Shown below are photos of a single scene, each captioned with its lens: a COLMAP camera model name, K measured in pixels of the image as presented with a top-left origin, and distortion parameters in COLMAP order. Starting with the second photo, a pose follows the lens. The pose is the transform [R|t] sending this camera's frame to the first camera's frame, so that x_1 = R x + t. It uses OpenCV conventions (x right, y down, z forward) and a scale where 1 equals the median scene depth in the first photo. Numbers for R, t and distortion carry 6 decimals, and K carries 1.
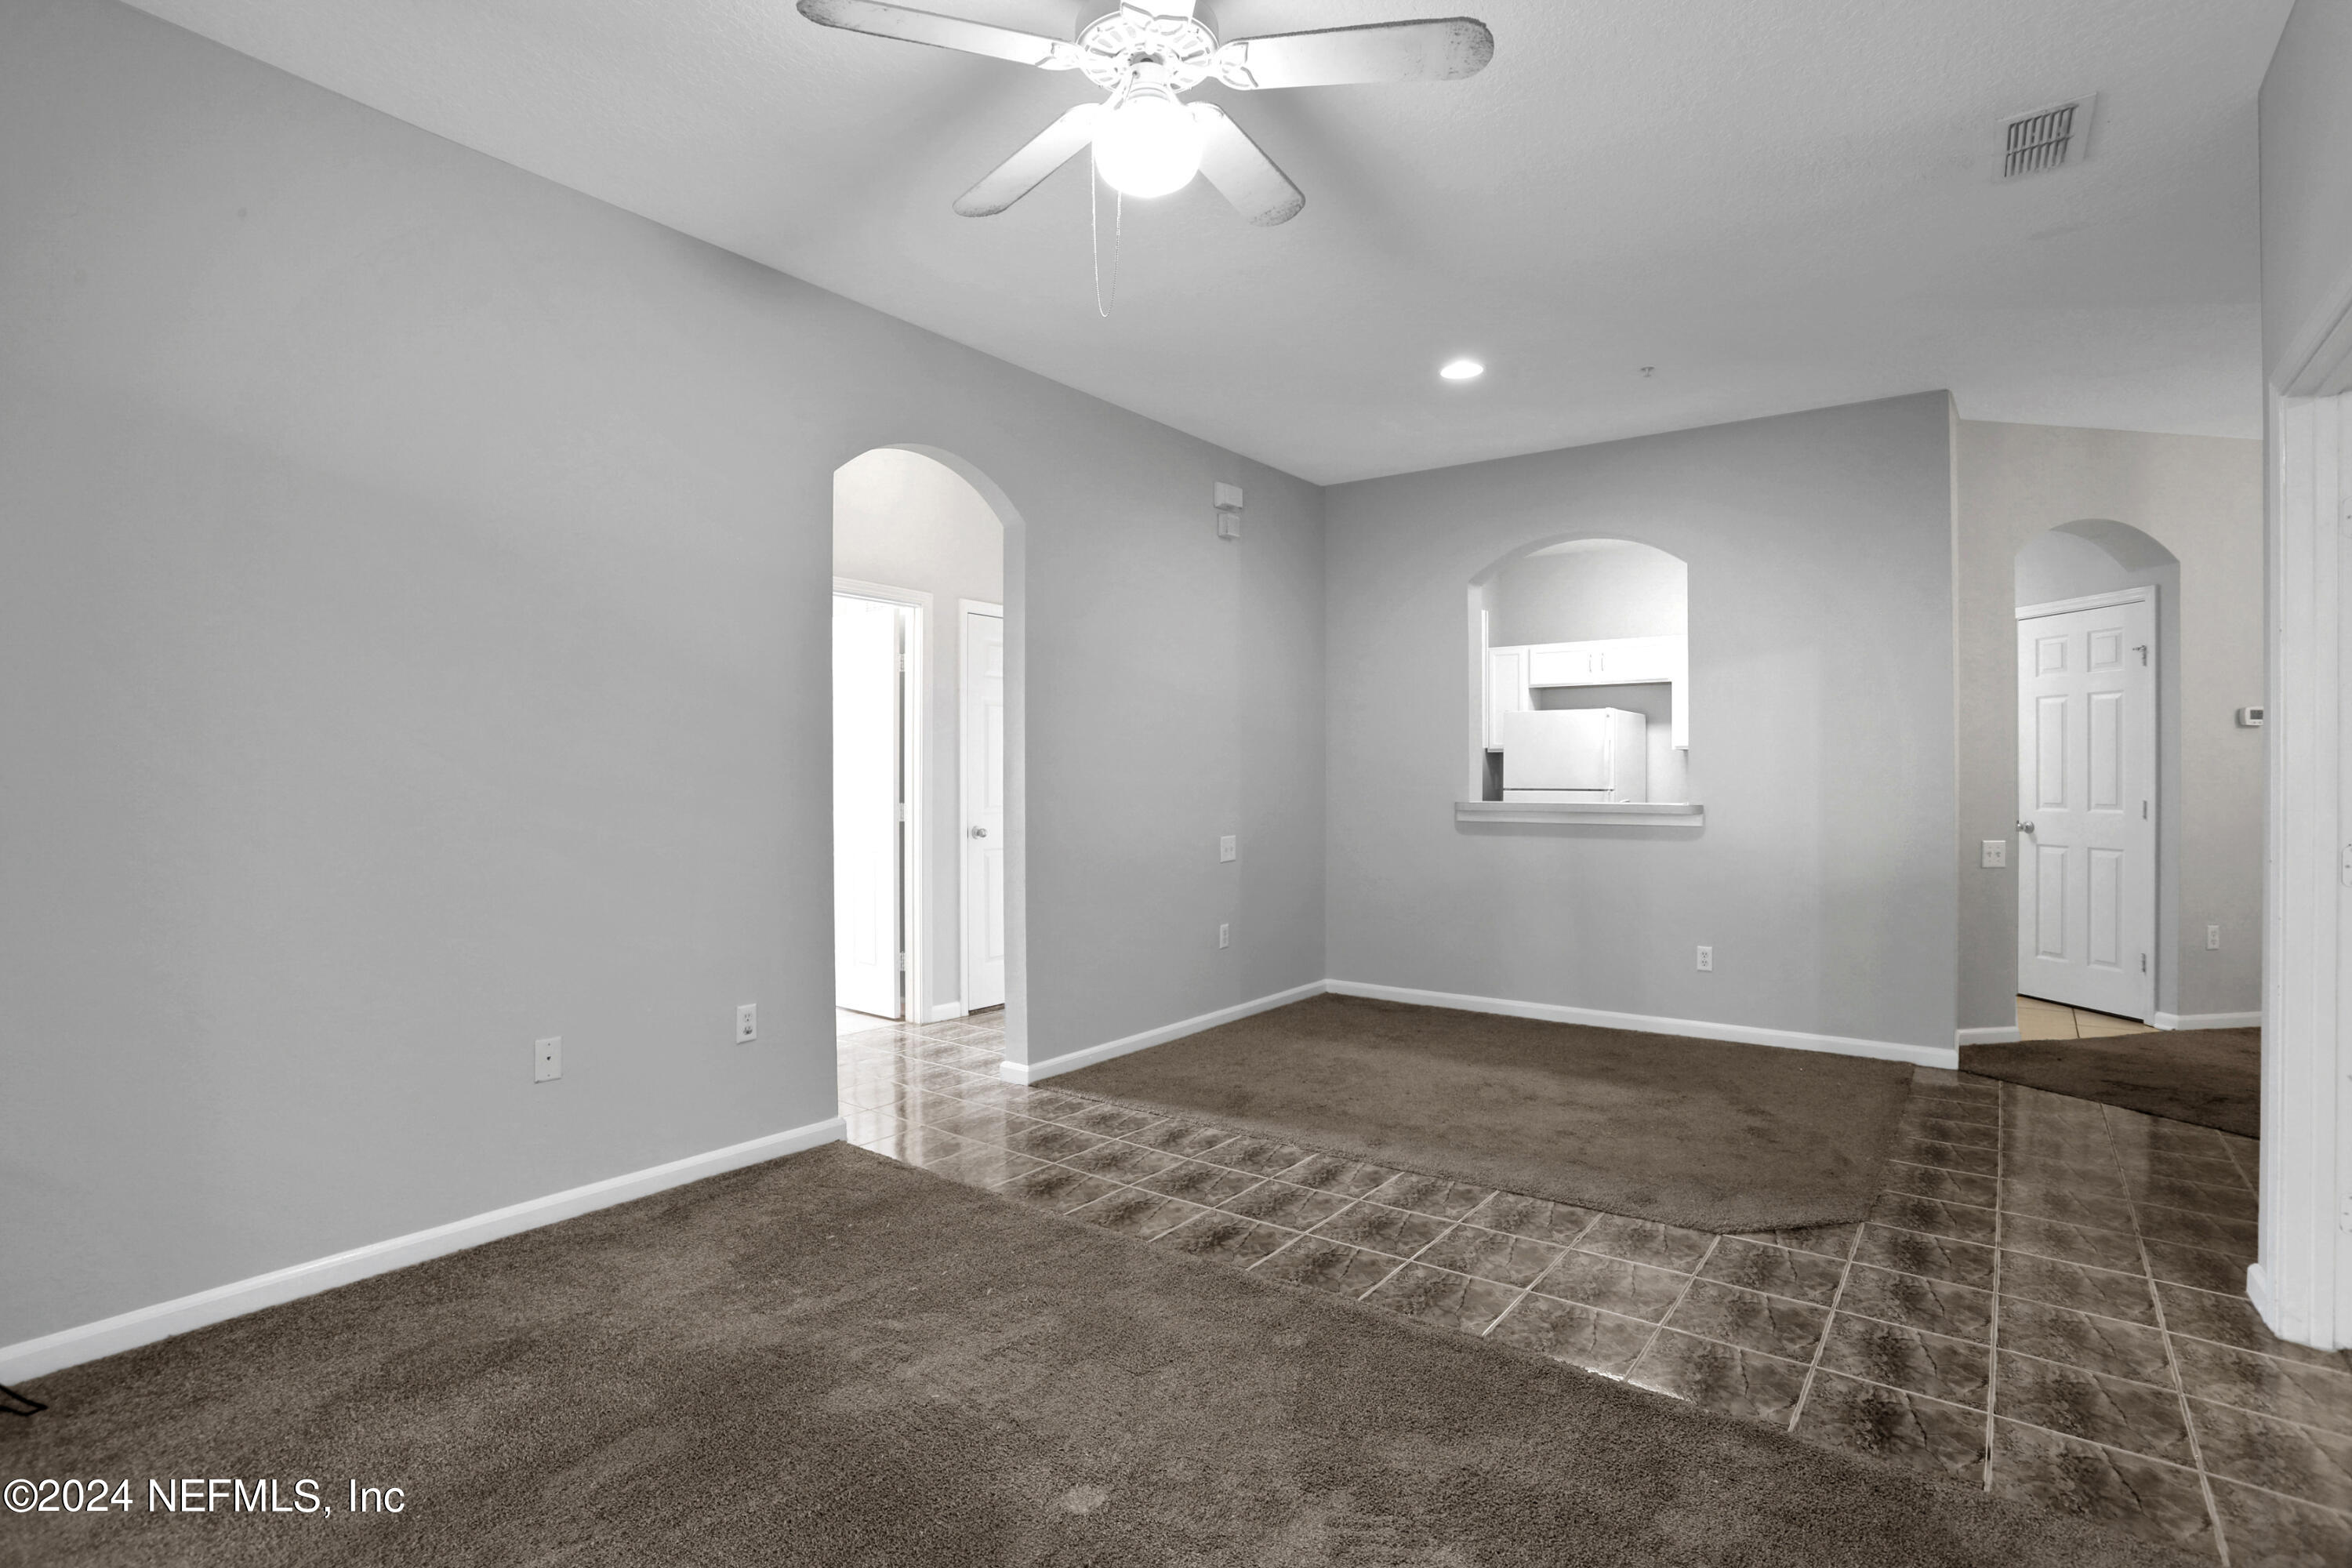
lens RADIAL K [[1153.2, 0, 1166.0], [0, 1153.2, 783.2], [0, 0, 1]] dist [-0.089182, 0.034759]
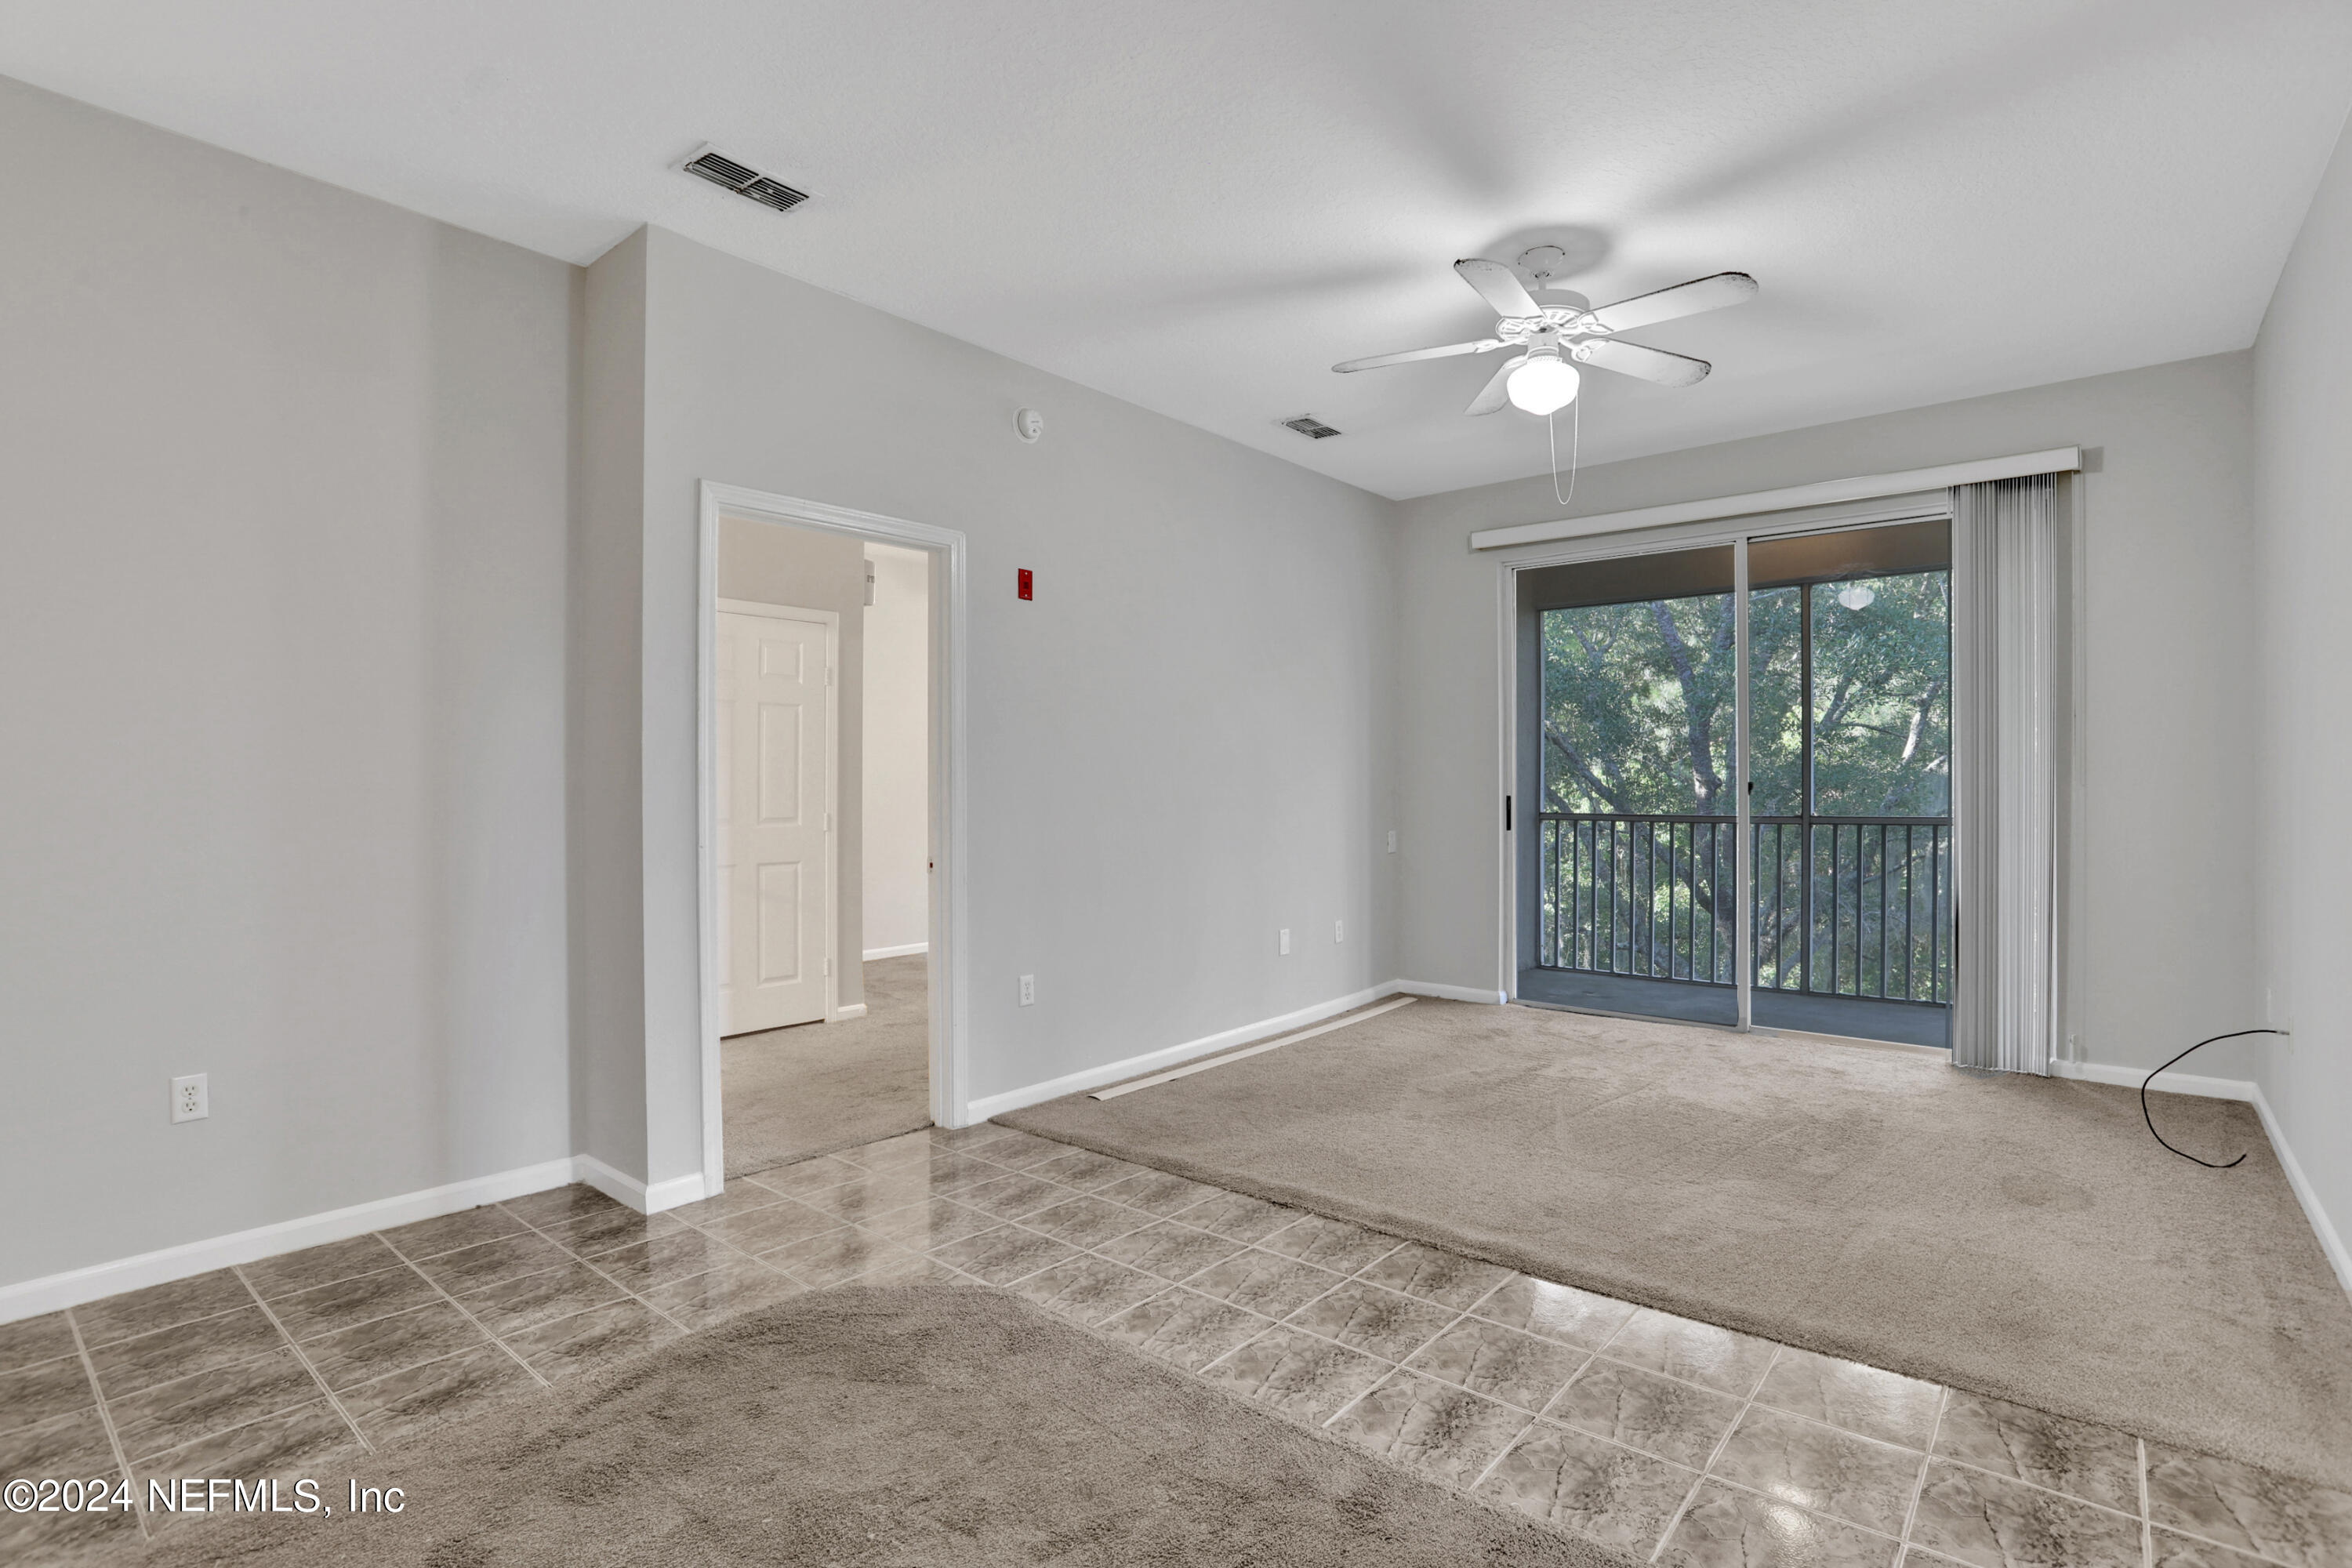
lens RADIAL K [[1124.1, 0, 1176.0], [0, 1124.1, 784.0], [0, 0, 1]] dist [-0.076784, 0.030762]
pose [[-0.998697, 0.000182, 0.051042, 0.275703], [0.000442, 0.999987, 0.005080, -0.009279], [-0.051040, 0.005096, -0.998684, 1.698434]]
